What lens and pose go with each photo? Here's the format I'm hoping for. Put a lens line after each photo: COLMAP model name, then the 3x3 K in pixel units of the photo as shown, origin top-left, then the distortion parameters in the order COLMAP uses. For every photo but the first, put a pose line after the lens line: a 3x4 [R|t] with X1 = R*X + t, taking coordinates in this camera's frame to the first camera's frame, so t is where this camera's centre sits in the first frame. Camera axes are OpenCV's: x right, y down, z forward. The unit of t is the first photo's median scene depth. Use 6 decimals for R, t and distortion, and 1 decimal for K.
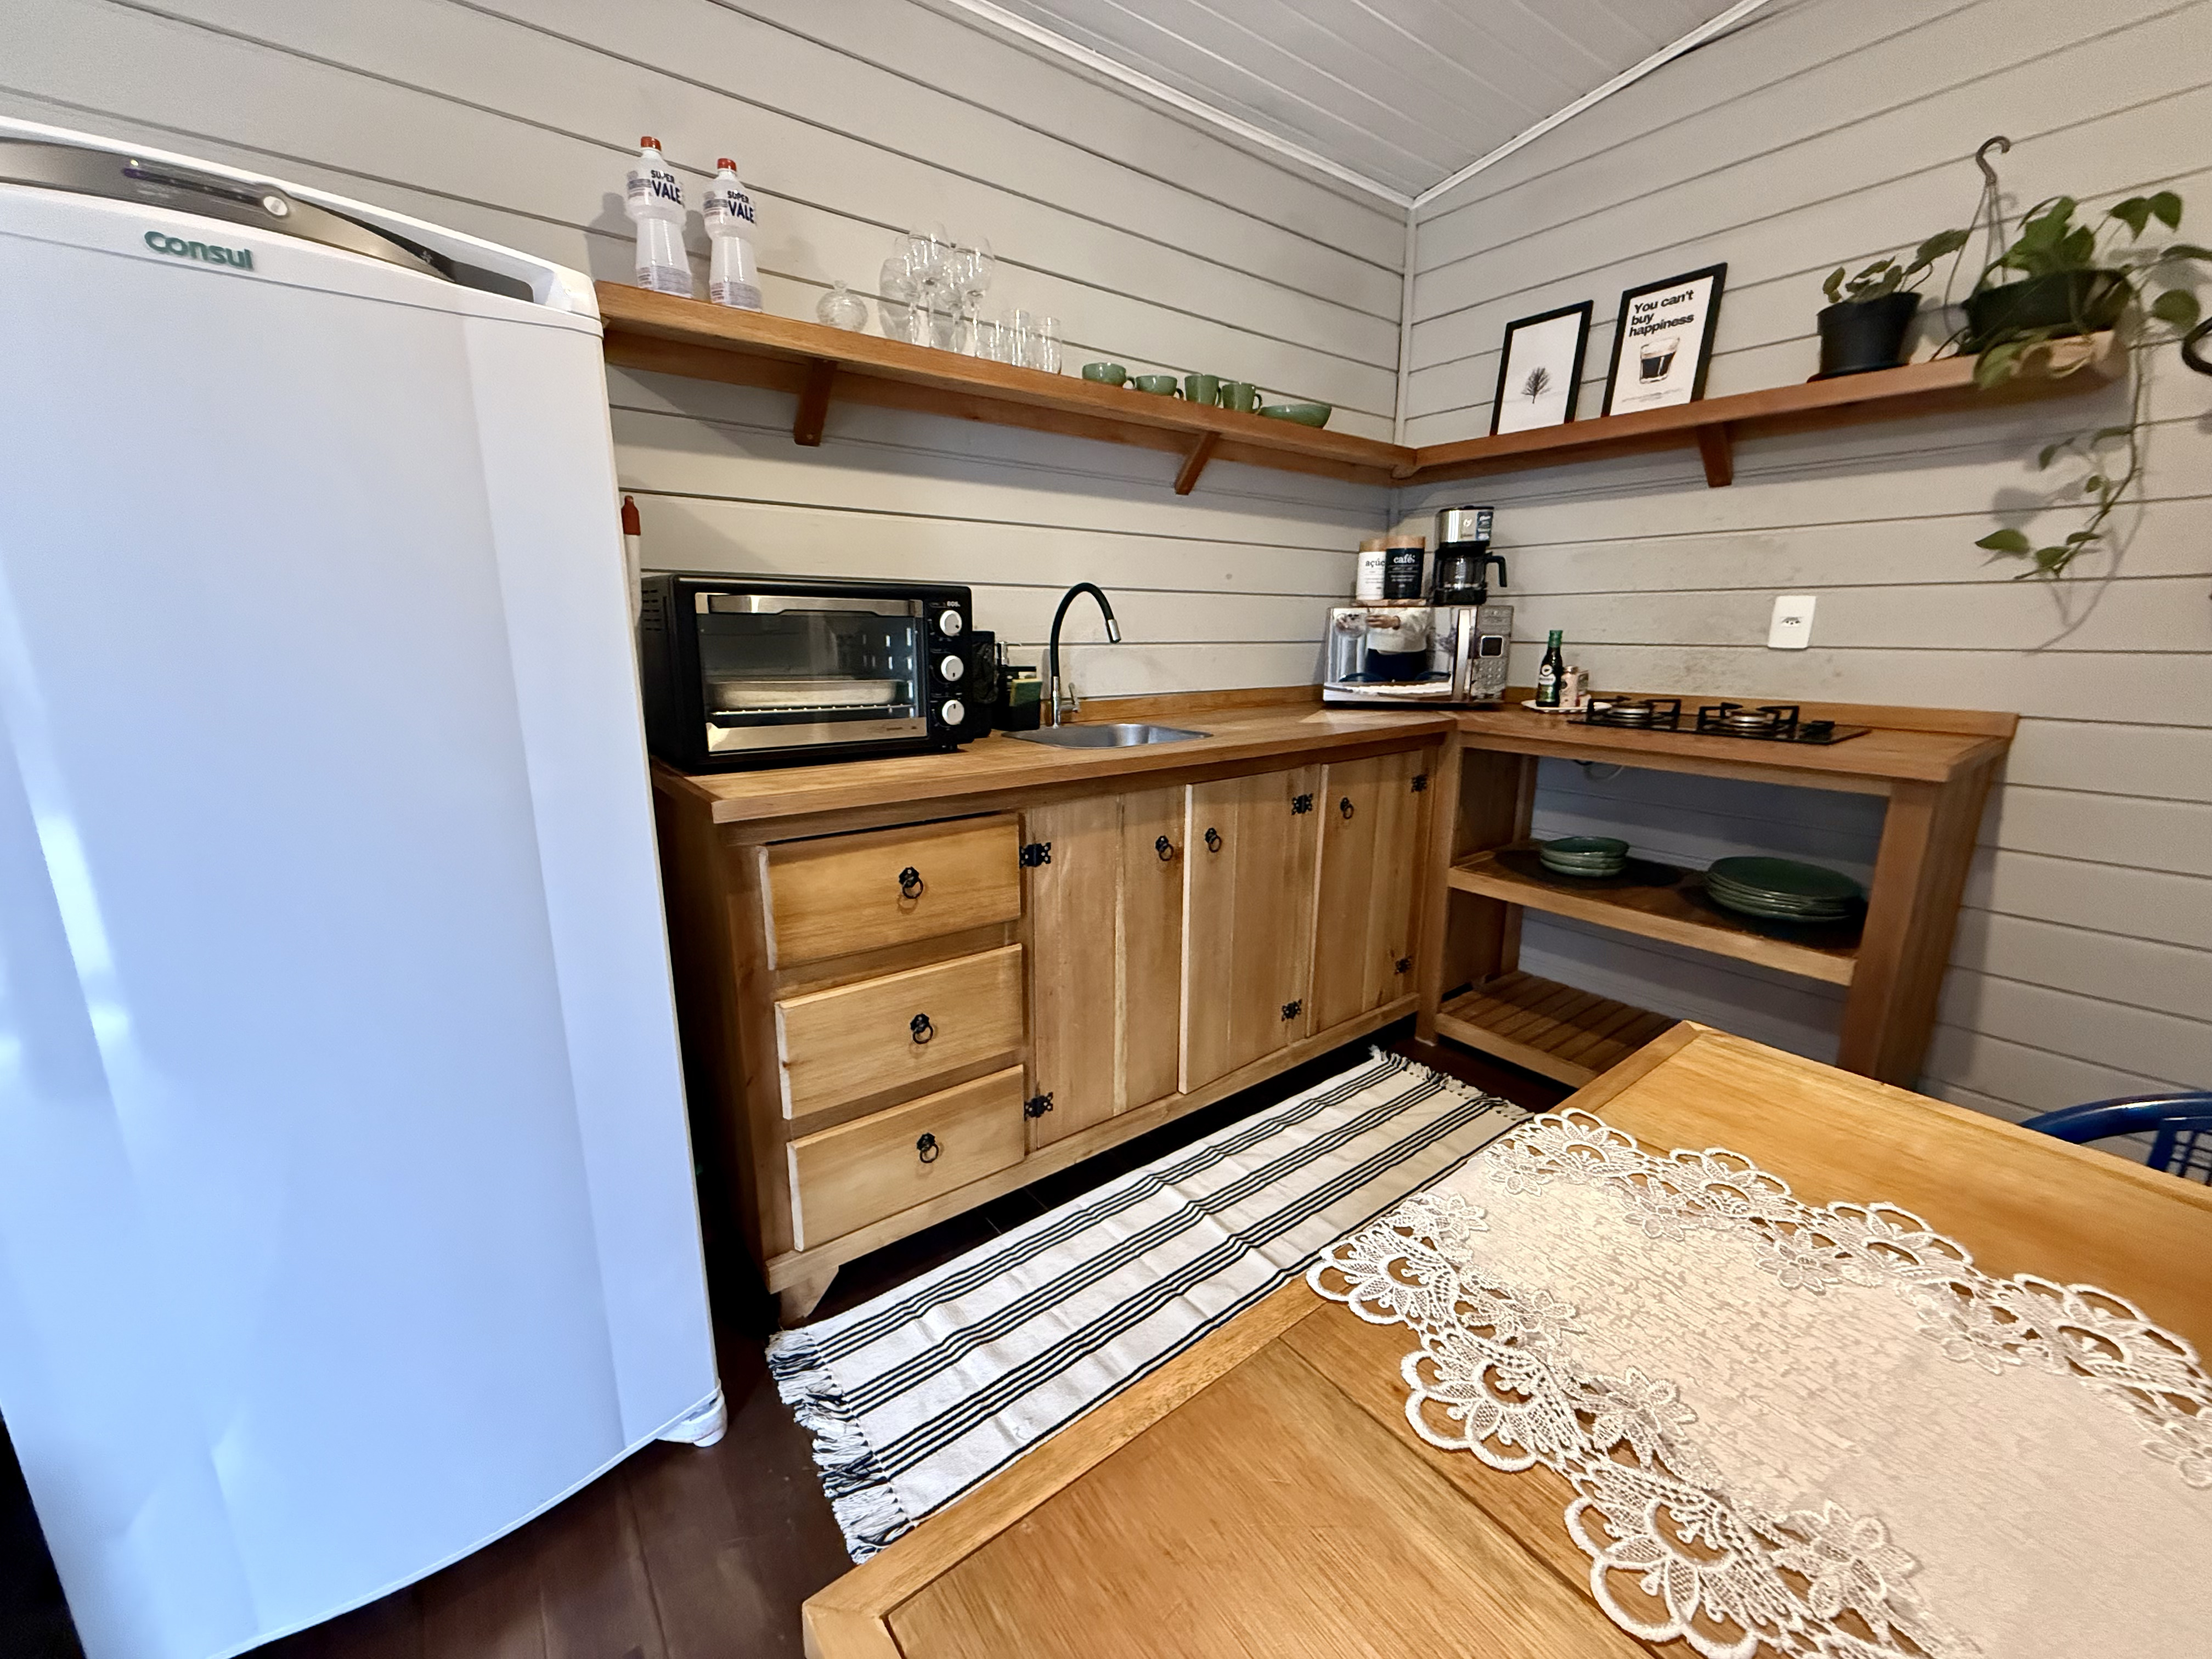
lens RADIAL K [[882.2, 0, 1106.0], [0, 882.2, 829.5], [0, 0, 1]] dist [0.000996, -0.000469]
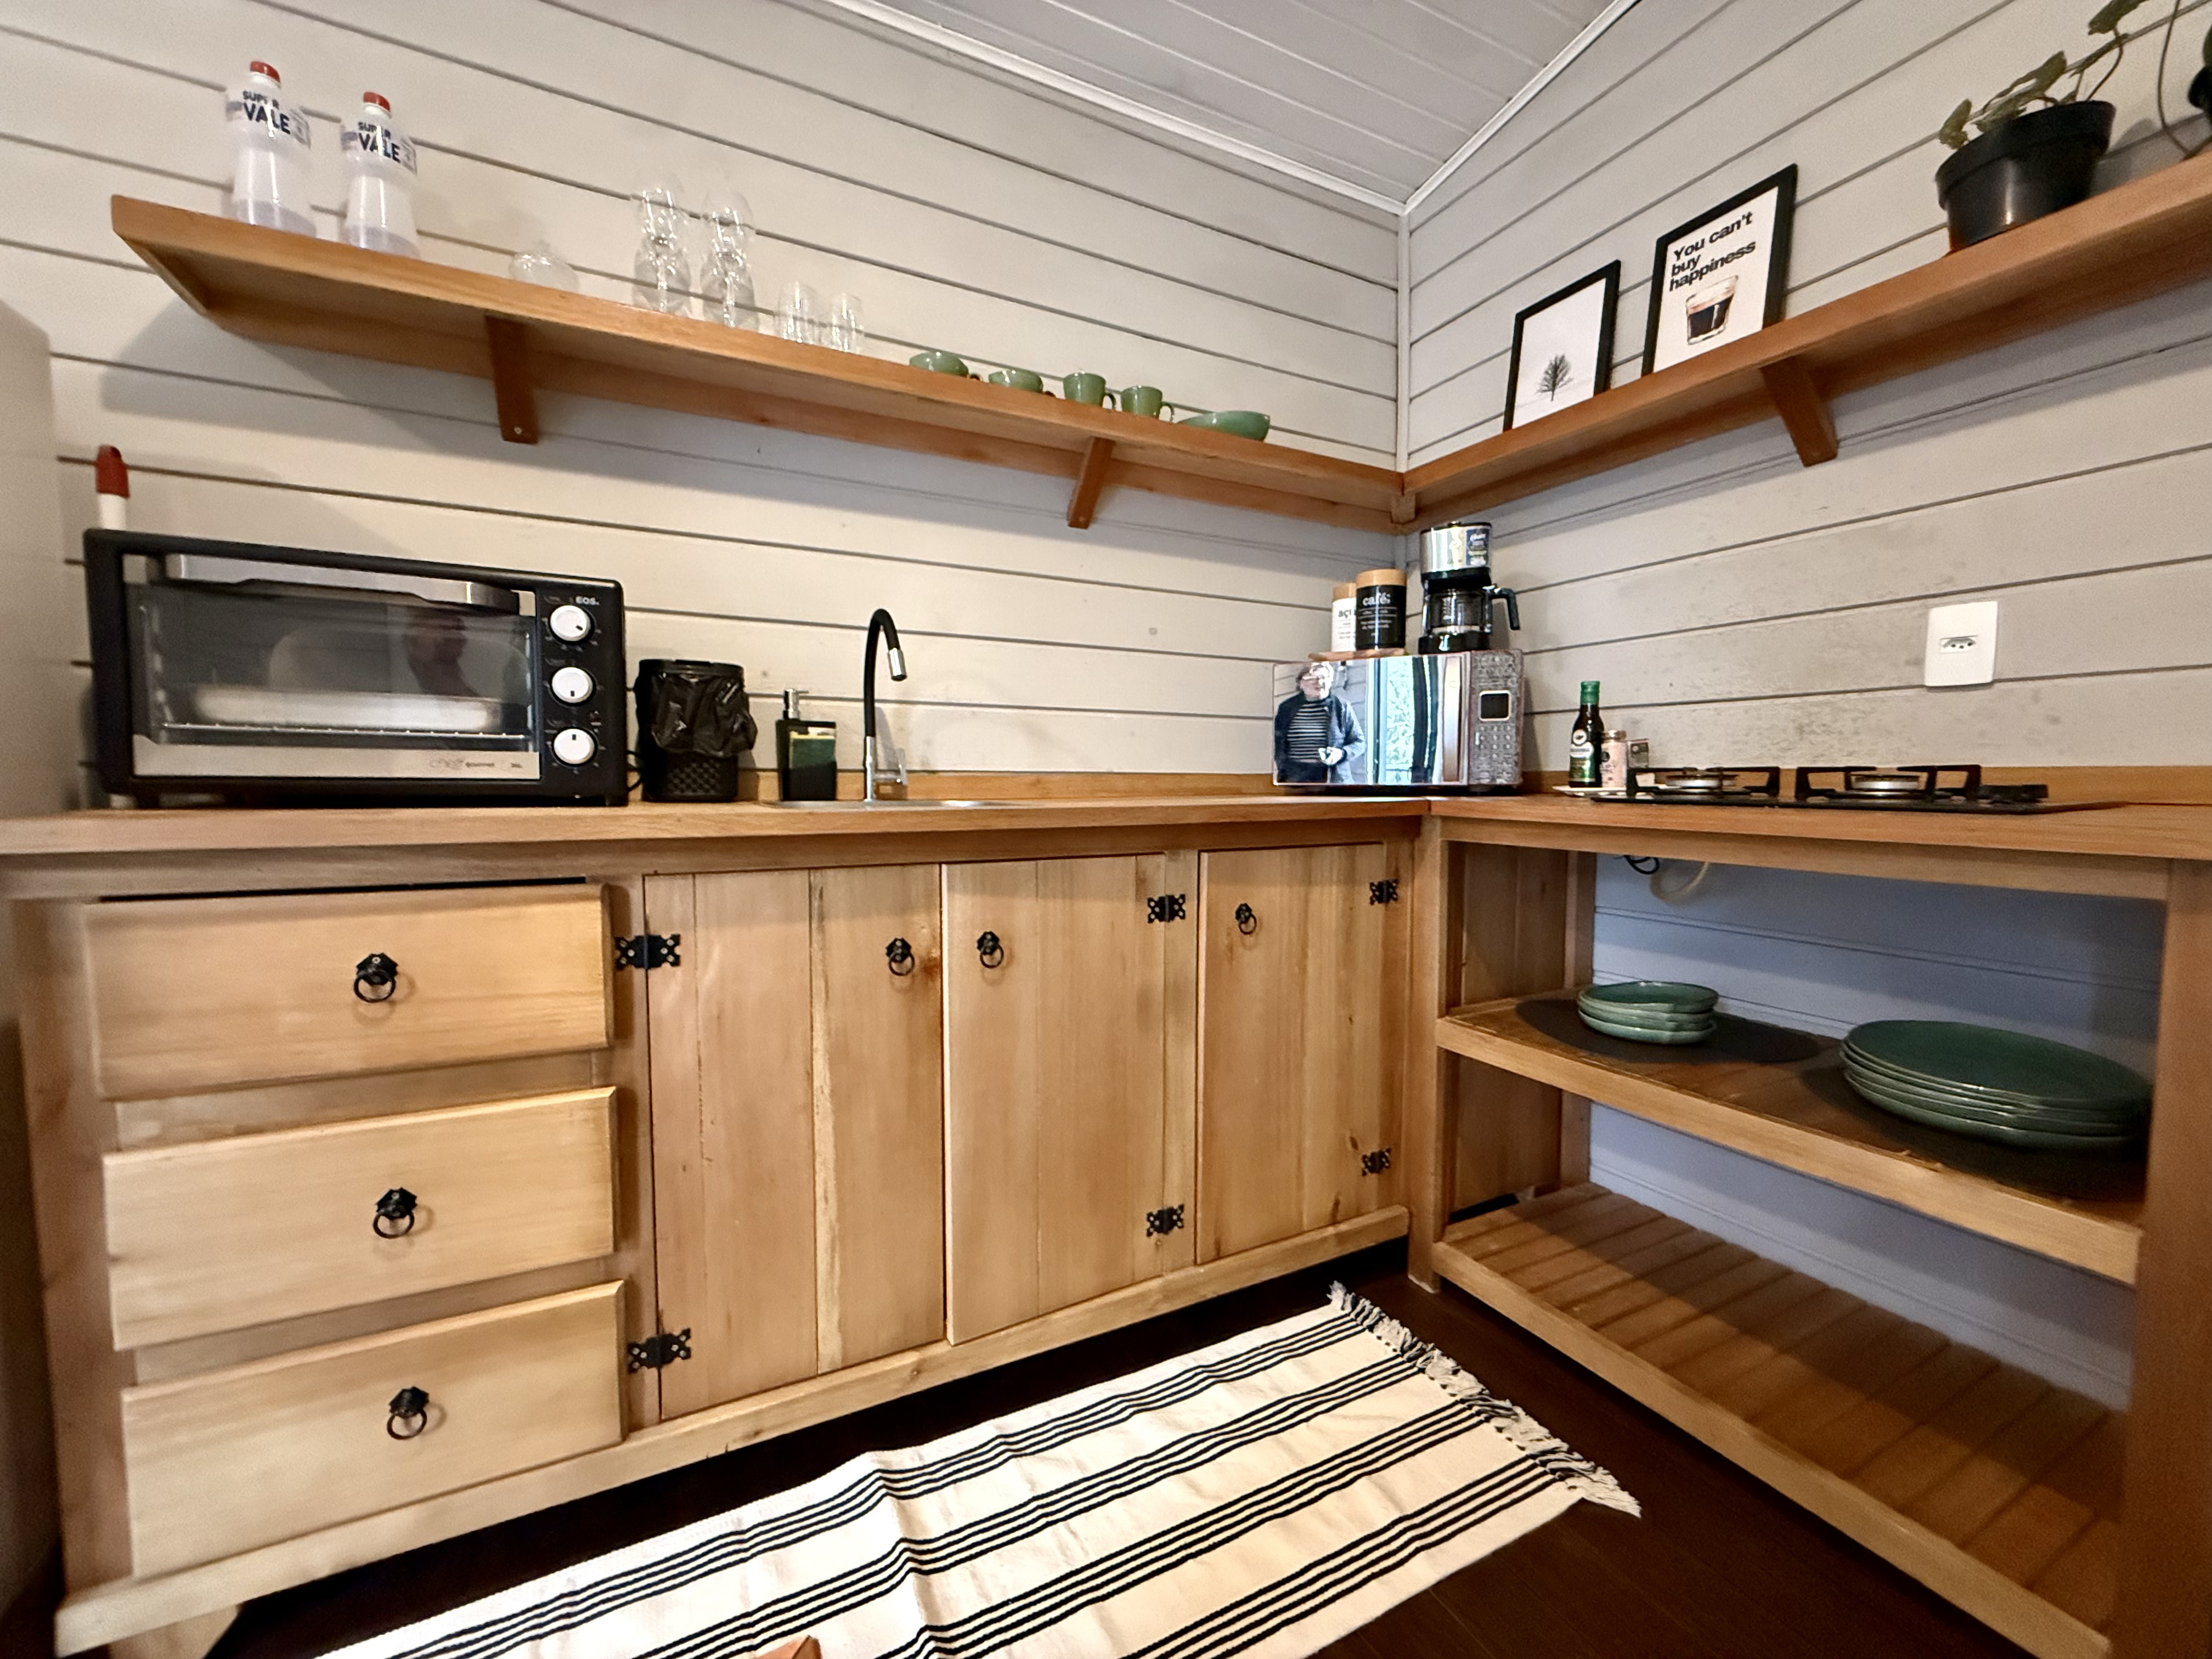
lens RADIAL K [[882.2, 0, 1106.0], [0, 882.2, 829.5], [0, 0, 1]] dist [0.000996, -0.000469]
pose [[0.983377, 0.012730, -0.181126, 0.279731], [-0.042678, 0.985797, -0.162426, 0.022986], [0.176486, 0.167456, 0.969954, 0.289559]]
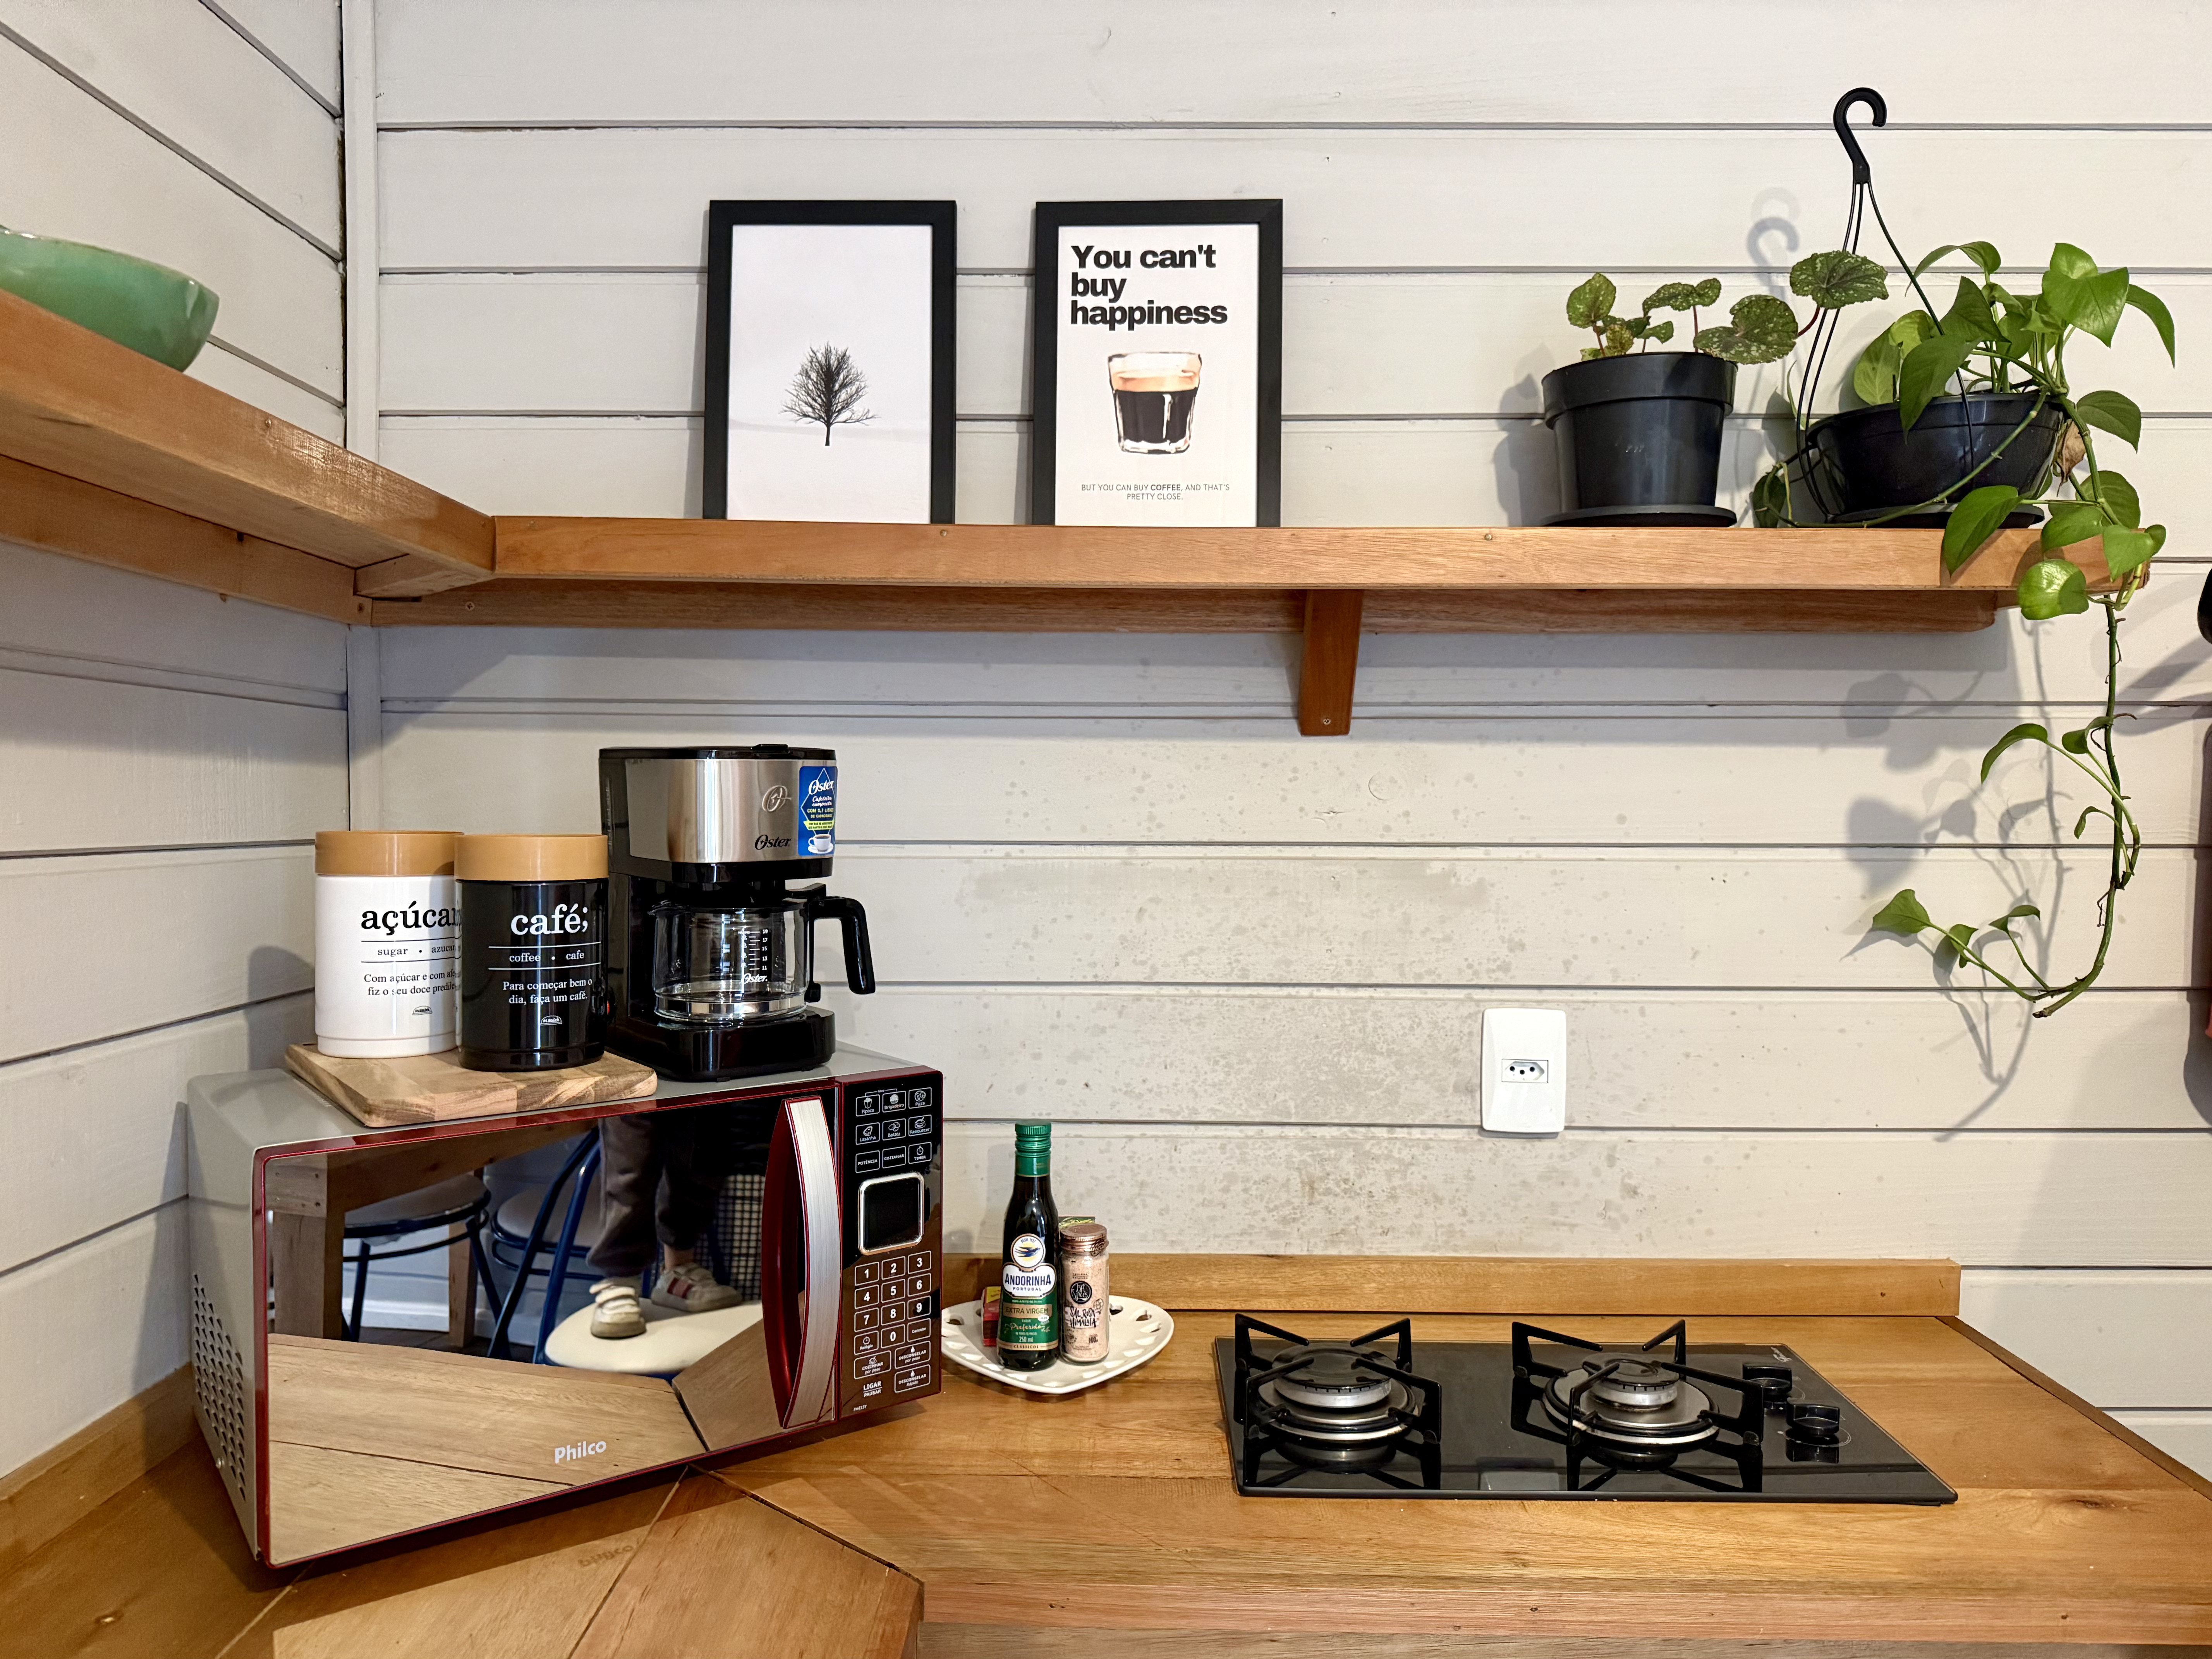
lens RADIAL K [[1551.5, 0, 1106.0], [0, 1551.5, 829.5], [0, 0, 1]] dist [0.132949, -0.217173]
pose [[0.616354, -0.014578, 0.787334, 0.082963], [0.175163, 0.977318, -0.119028, -0.279080], [-0.767741, 0.211276, 0.604927, 0.657381]]
